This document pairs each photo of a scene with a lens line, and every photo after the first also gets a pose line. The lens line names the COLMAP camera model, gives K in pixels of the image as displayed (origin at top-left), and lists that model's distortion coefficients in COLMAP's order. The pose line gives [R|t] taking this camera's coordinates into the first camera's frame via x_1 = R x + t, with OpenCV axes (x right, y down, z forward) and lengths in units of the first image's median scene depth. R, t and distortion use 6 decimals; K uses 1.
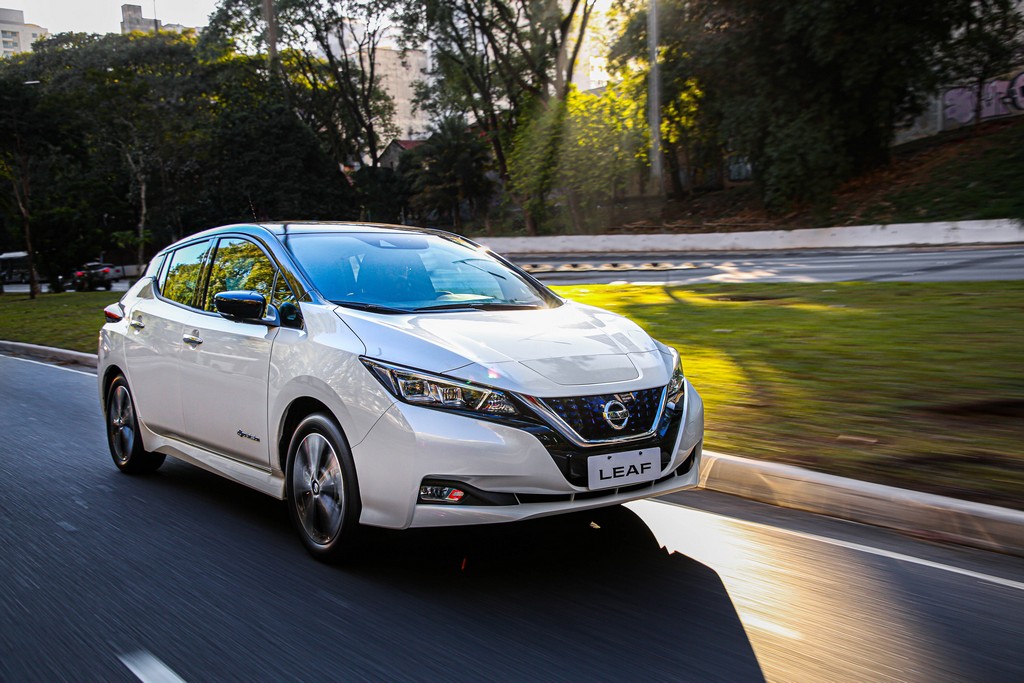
lens RADIAL K [[1085.2, 0, 511.7], [0, 1085.2, 363.3], [0, 0, 1]] dist [0.027617, 0.010674]
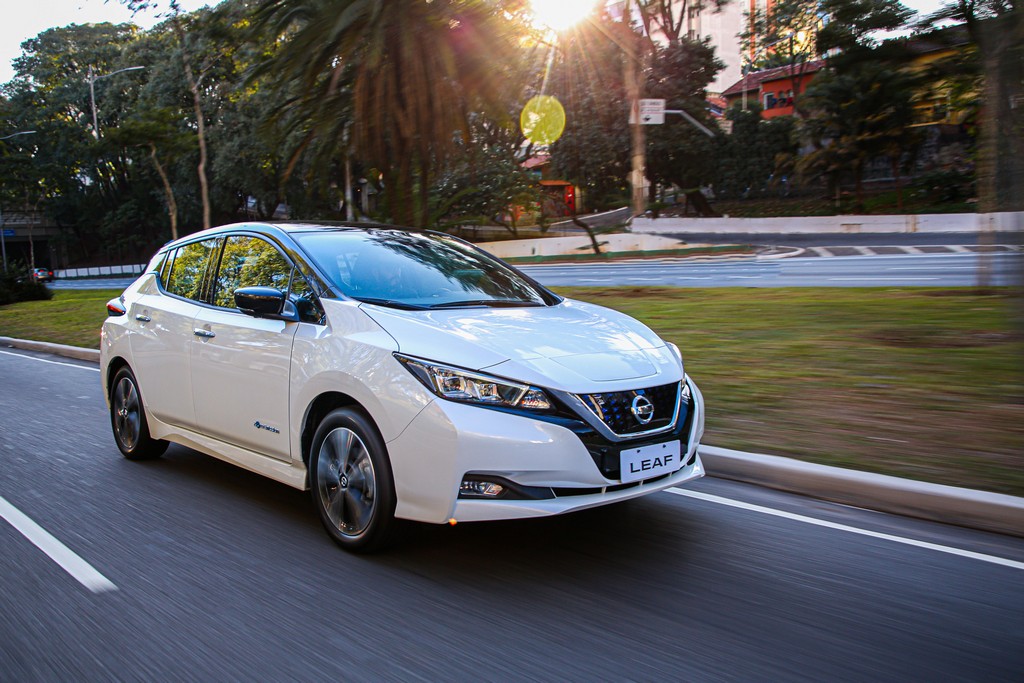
lens RADIAL K [[895.4, 0, 491.0], [0, 895.4, 368.0], [0, 0, 1]] dist [0.008902, 0.003607]
pose [[0.996512, 0.000880, 0.083446, -0.118646], [-0.002648, 0.999775, 0.021069, -0.009795], [-0.083409, -0.021217, 0.996290, 0.159958]]
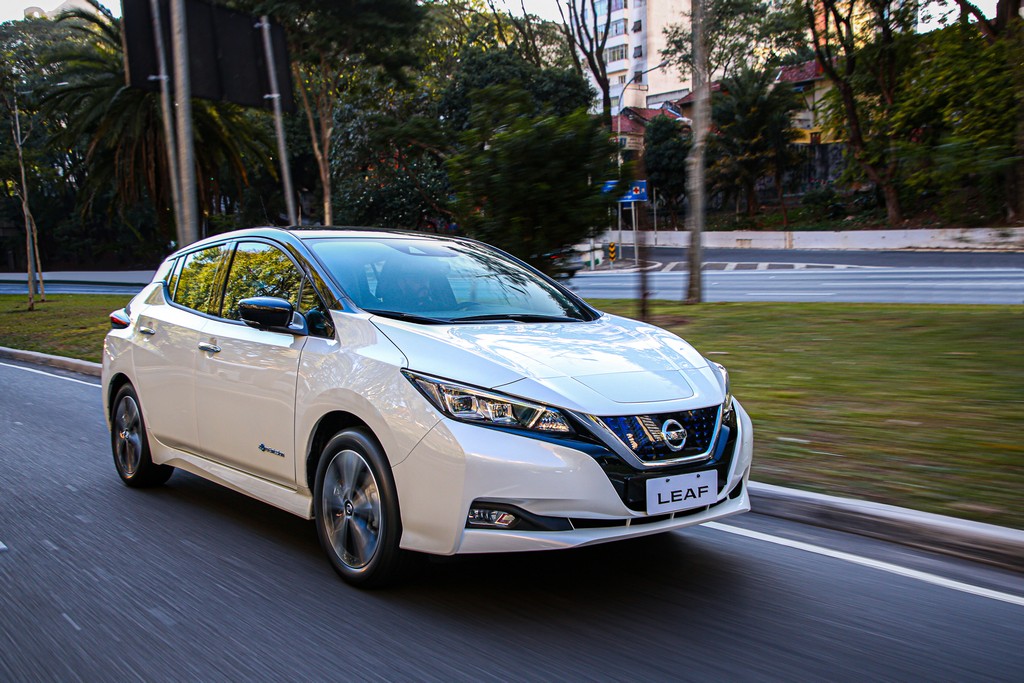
lens RADIAL K [[1063.6, 0, 512.1], [0, 1063.6, 366.2], [0, 0, 1]] dist [0.002174, -0.000587]
pose [[0.999500, 0.014602, 0.028037, -0.070511], [-0.014399, 0.999869, -0.007428, -0.003349], [-0.028141, 0.007021, 0.999579, 0.080203]]
